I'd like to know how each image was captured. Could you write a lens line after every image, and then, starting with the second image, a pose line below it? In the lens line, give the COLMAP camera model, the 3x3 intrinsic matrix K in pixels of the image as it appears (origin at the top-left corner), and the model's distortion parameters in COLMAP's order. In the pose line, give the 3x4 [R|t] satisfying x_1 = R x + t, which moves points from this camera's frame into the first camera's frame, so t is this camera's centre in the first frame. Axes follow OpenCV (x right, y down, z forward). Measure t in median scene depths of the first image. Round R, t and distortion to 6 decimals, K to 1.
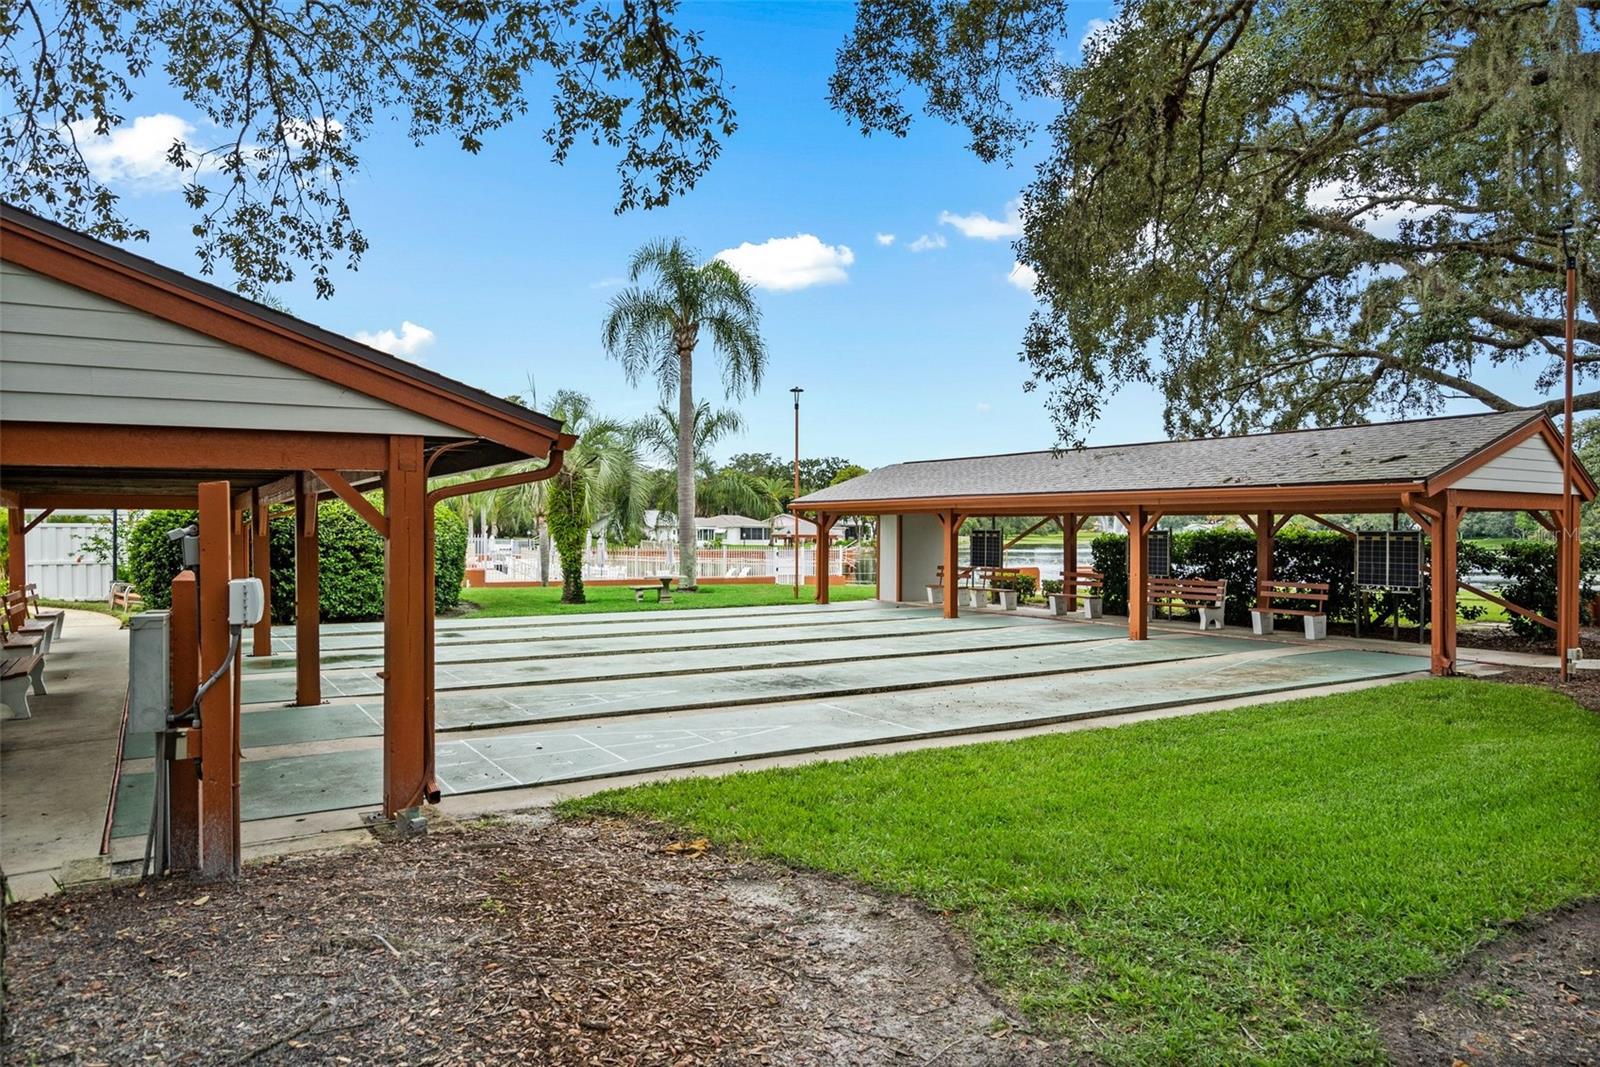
lens RADIAL K [[1015.3, 0, 802.3], [0, 1015.3, 536.5], [0, 0, 1]] dist [0.004704, 0.000167]
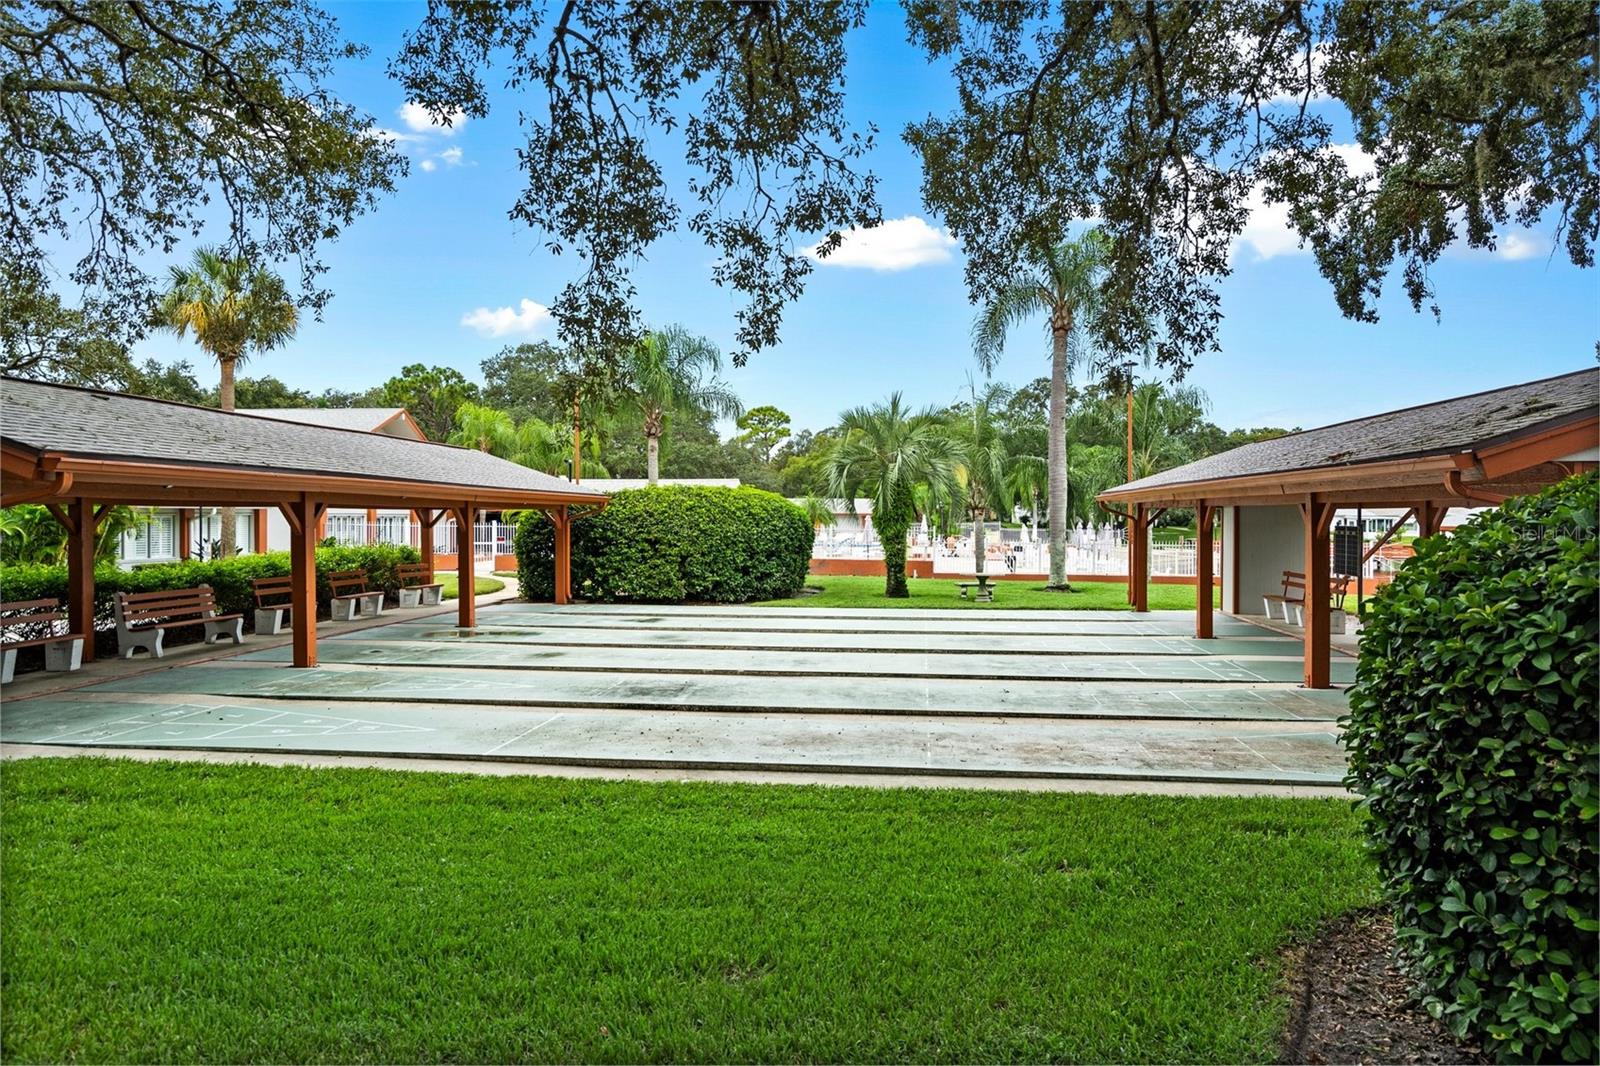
lens RADIAL K [[1015.3, 0, 798.9], [0, 1015.3, 527.6], [0, 0, 1]] dist [0.004704, 0.000167]
pose [[0.775493, 0.000759, -0.631356, 0.411512], [0.000214, 0.999999, 0.001464, -0.004640], [0.631356, -0.001270, 0.775492, 0.216710]]
